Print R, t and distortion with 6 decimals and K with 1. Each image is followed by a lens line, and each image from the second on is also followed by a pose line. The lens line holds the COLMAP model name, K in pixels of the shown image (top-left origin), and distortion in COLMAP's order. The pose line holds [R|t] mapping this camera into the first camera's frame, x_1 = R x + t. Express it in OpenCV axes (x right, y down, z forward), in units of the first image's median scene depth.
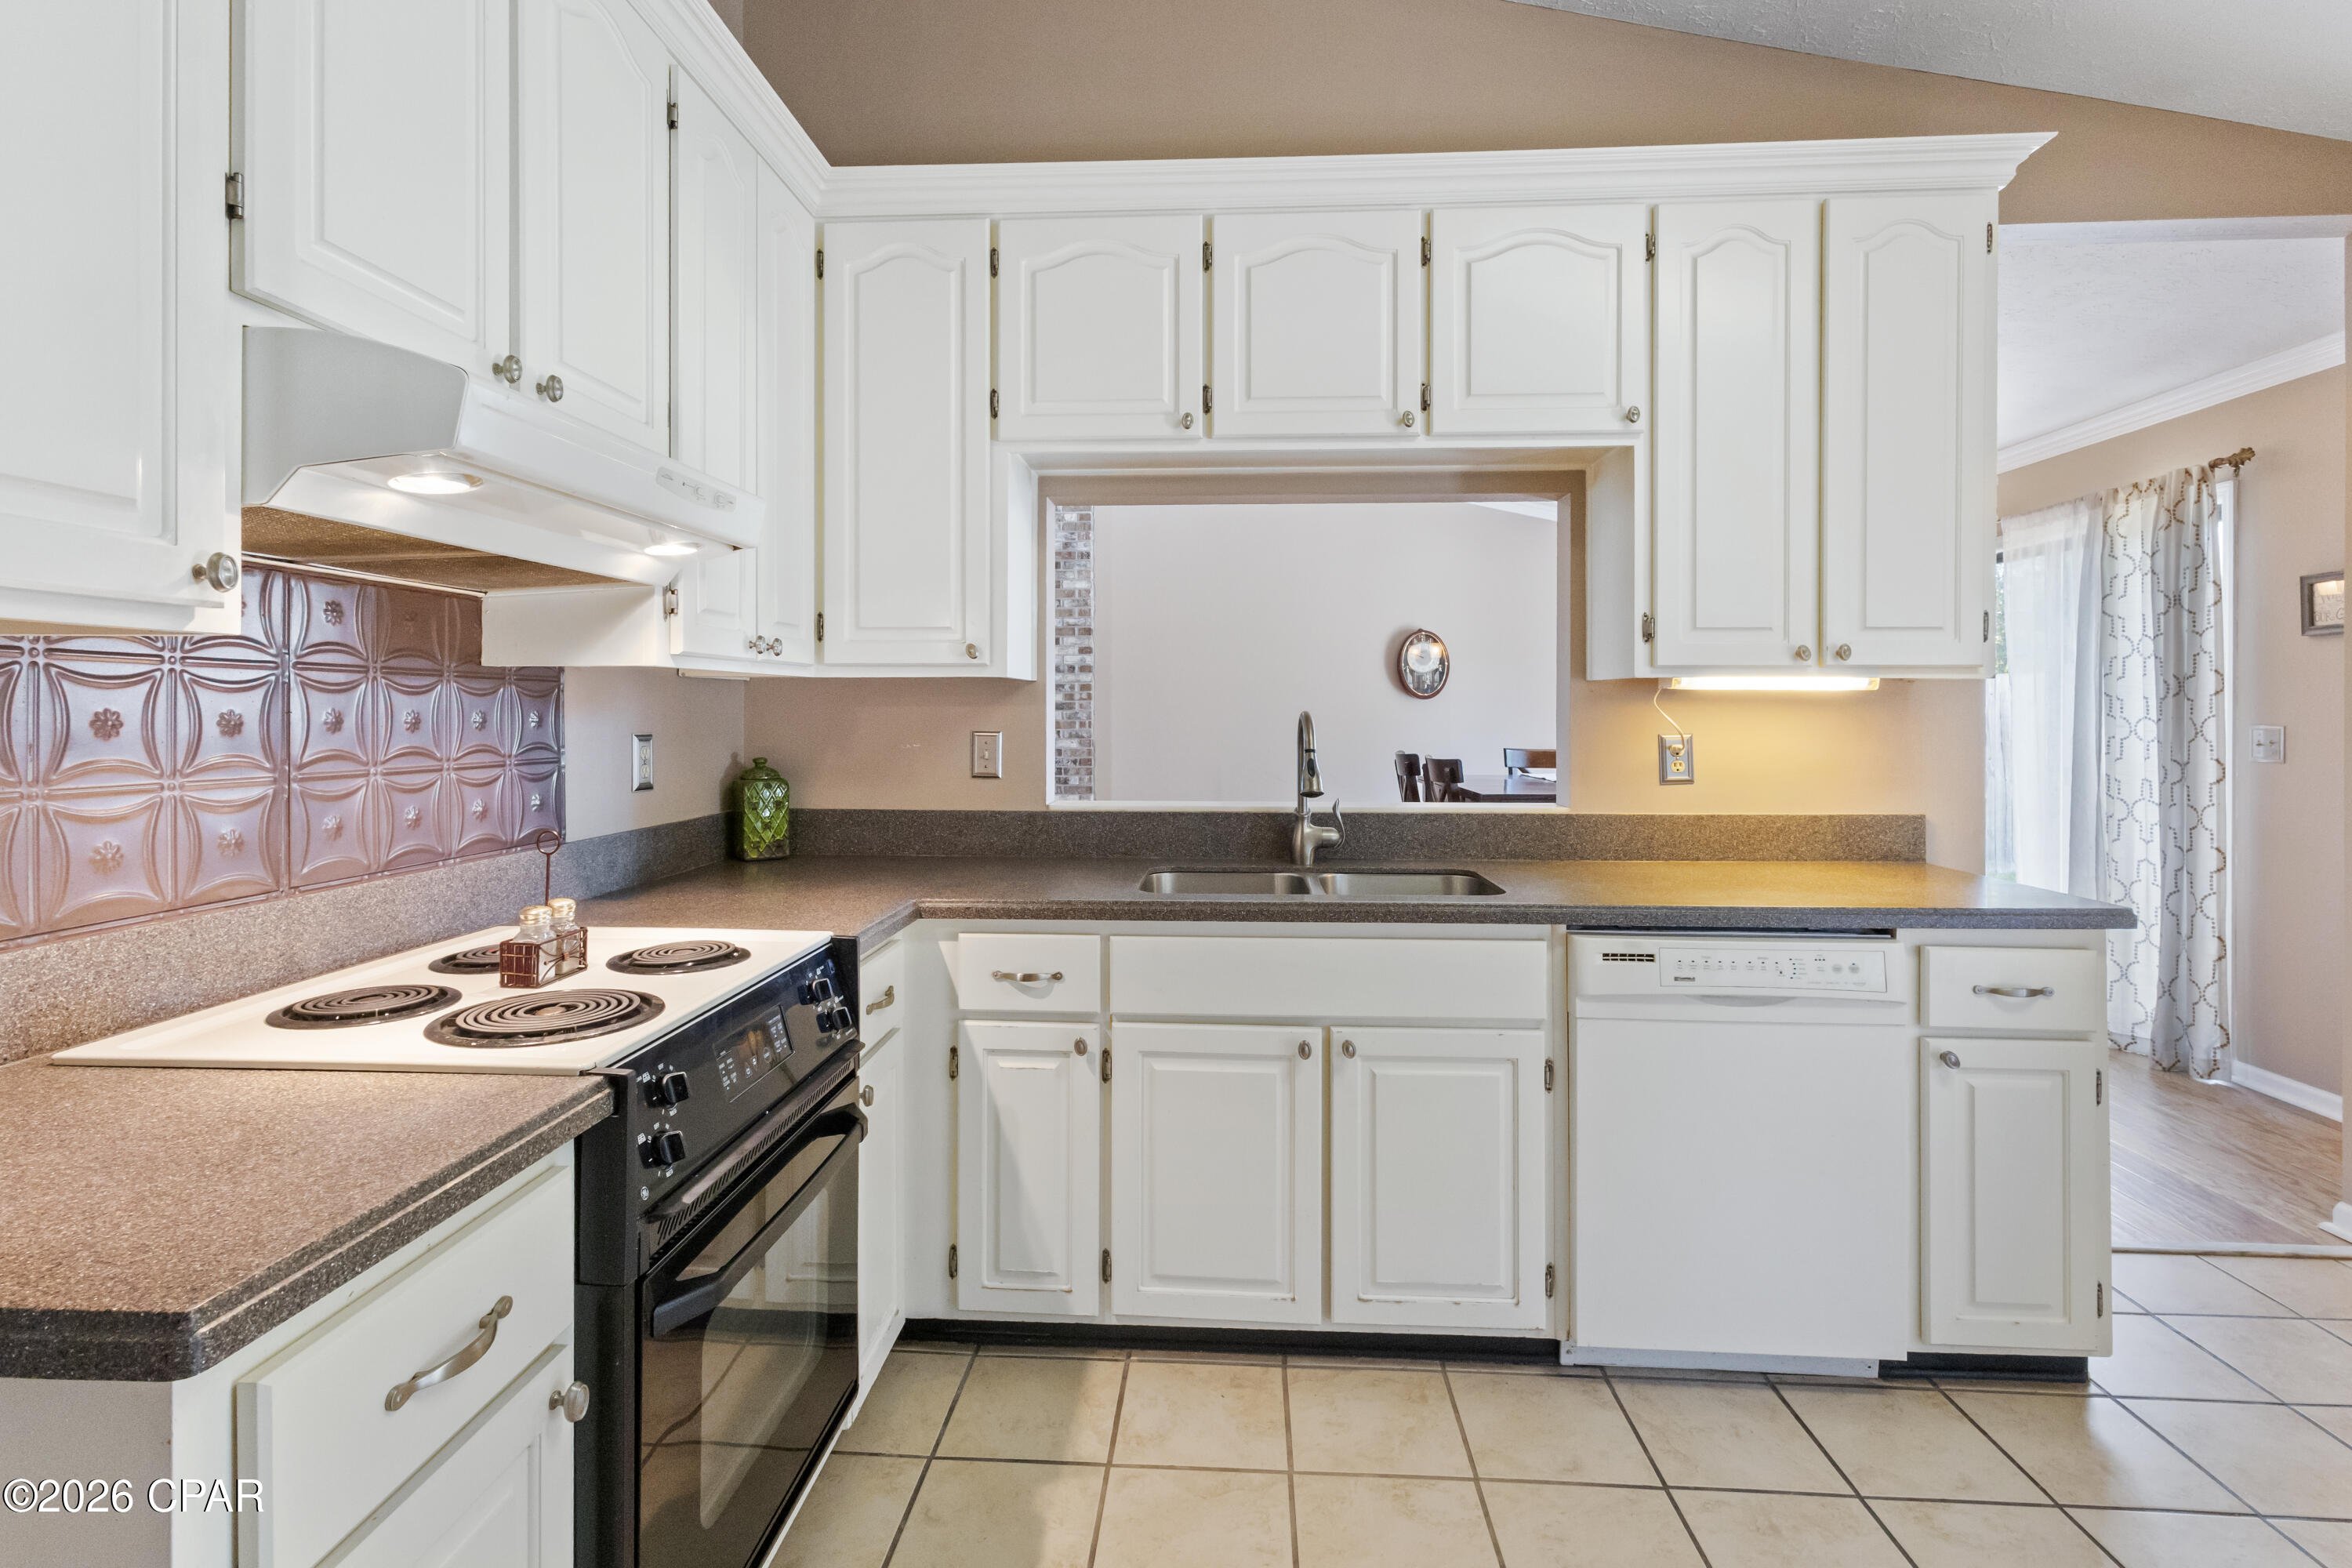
lens RADIAL K [[1115.6, 0, 1177.2], [0, 1115.6, 713.2], [0, 0, 1]] dist [0.000332, 0.000251]
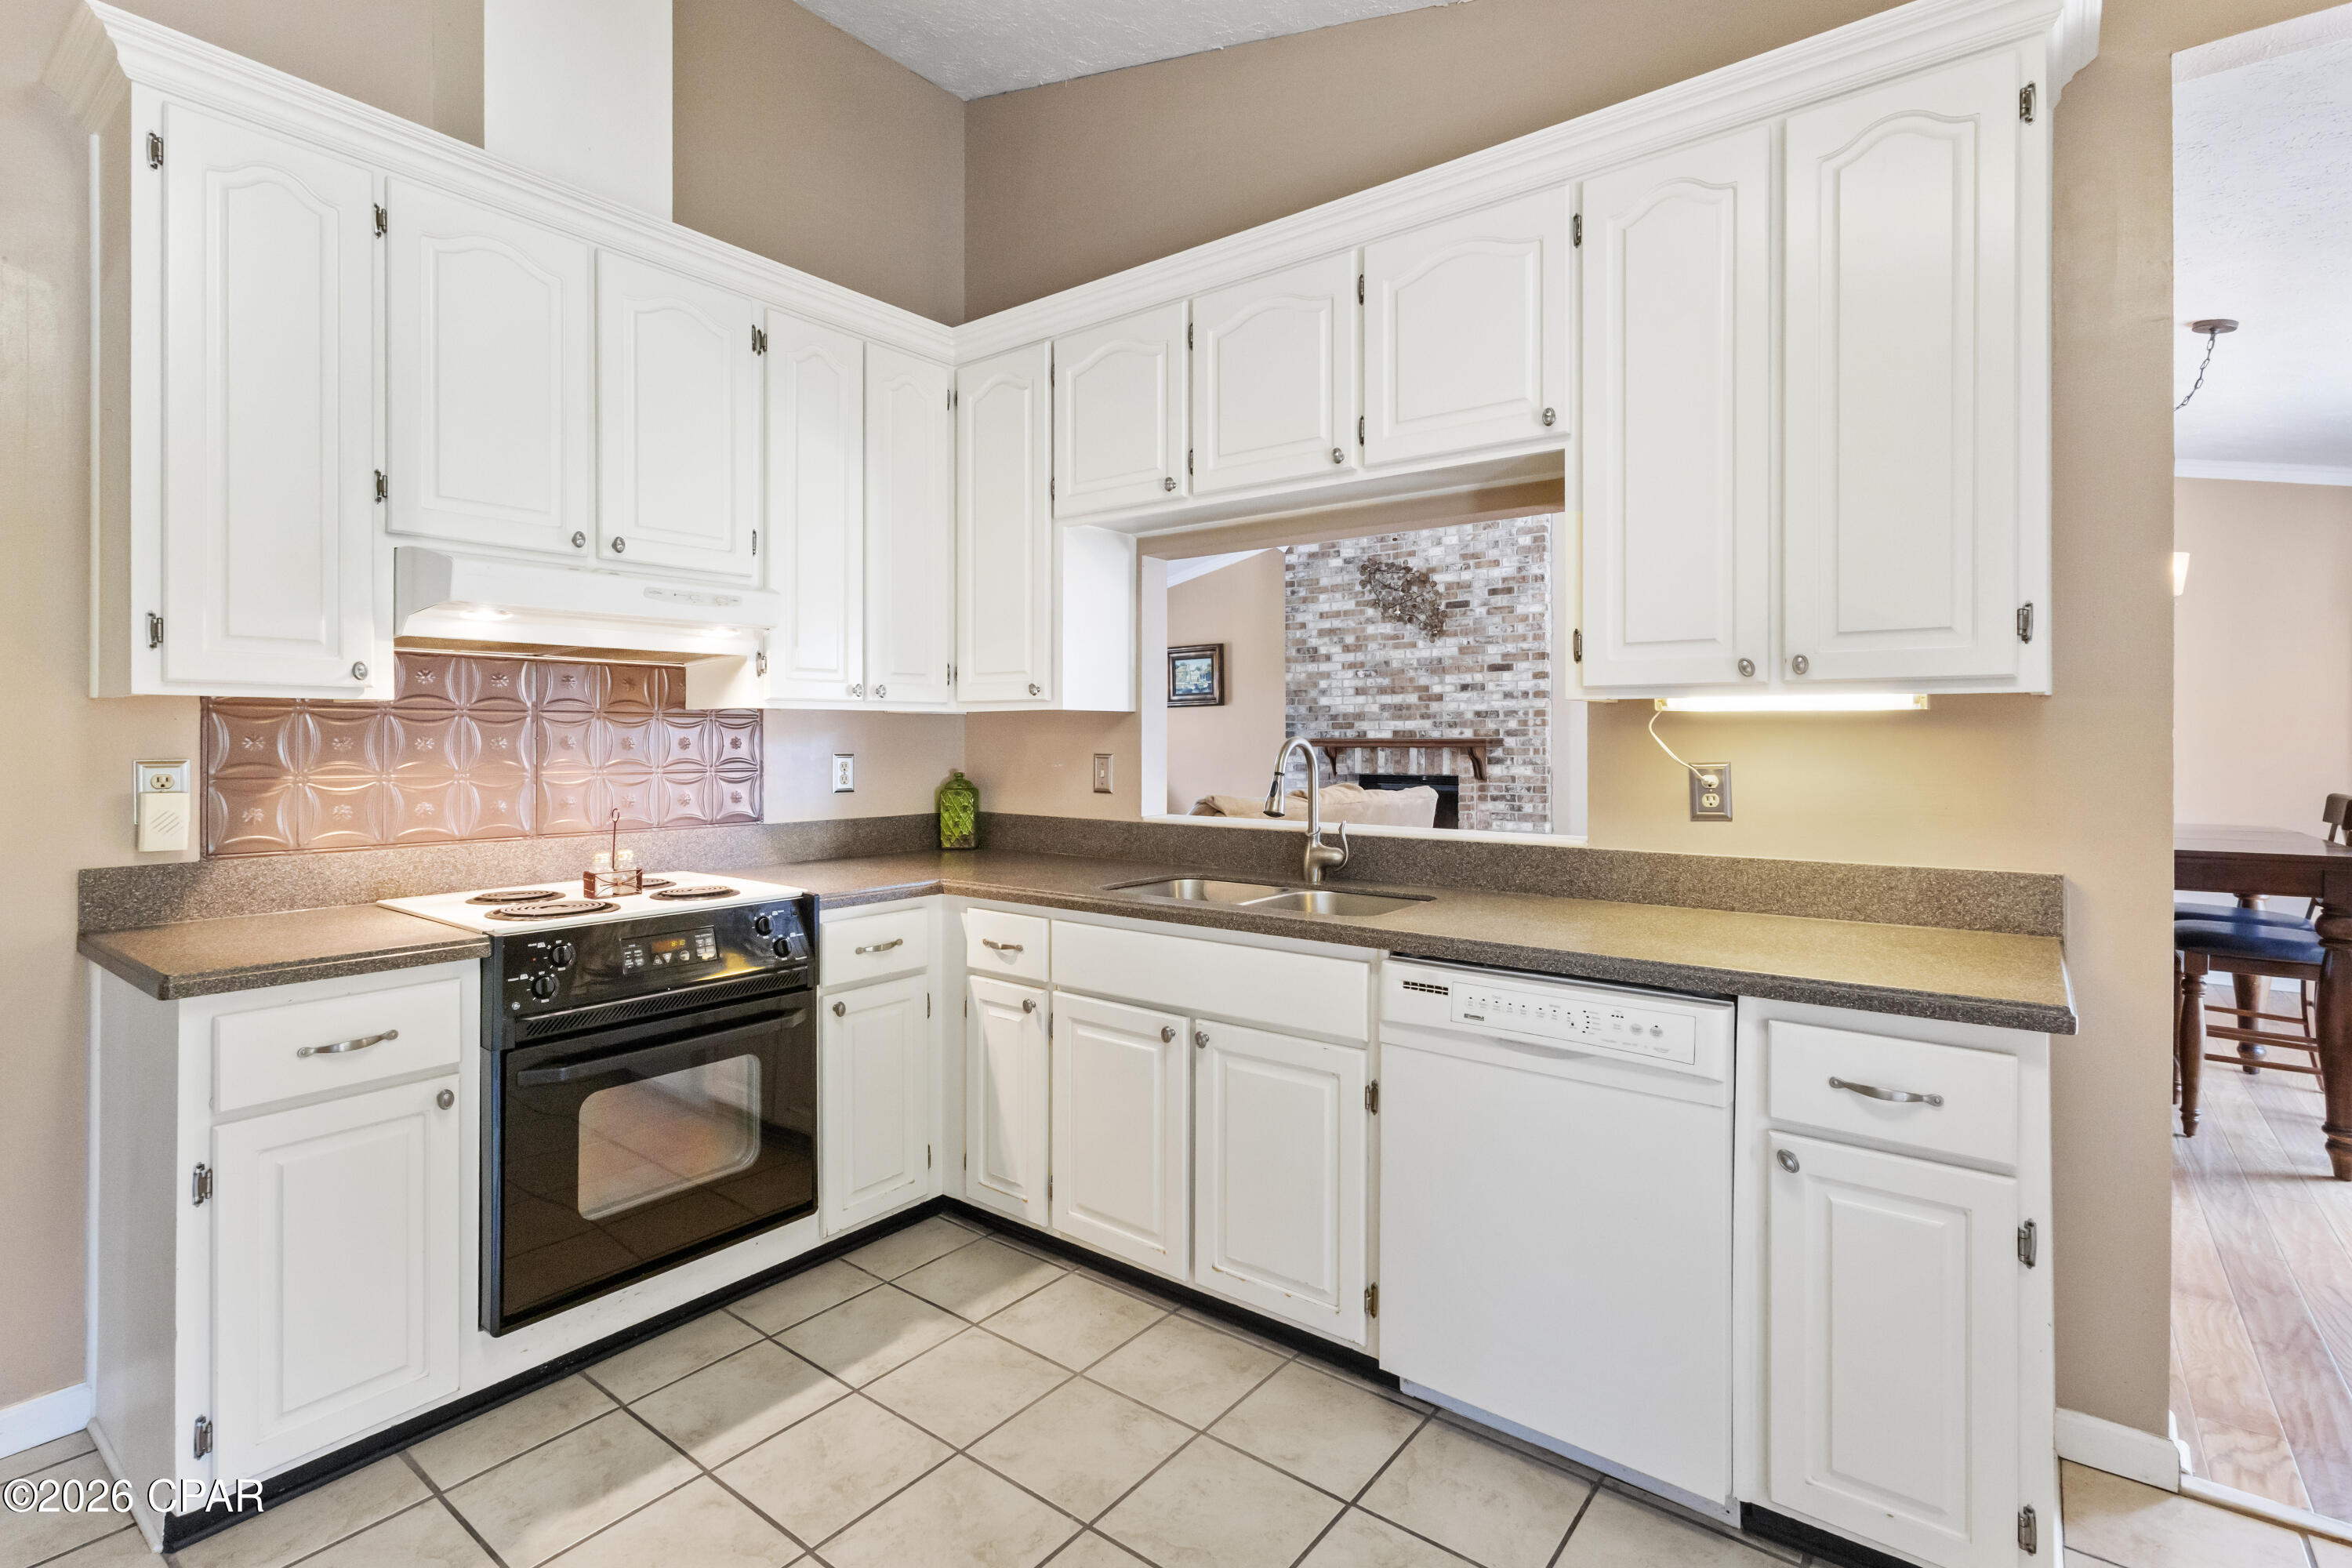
lens RADIAL K [[1107.2, 0, 1172.3], [0, 1107.2, 740.6], [0, 0, 1]] dist [-0.002982, 0.000736]
pose [[0.824167, 0.000553, -0.566347, 0.733793], [-0.000253, 1.000000, 0.000608, 0.001339], [0.566347, -0.000358, 0.824167, 0.070141]]
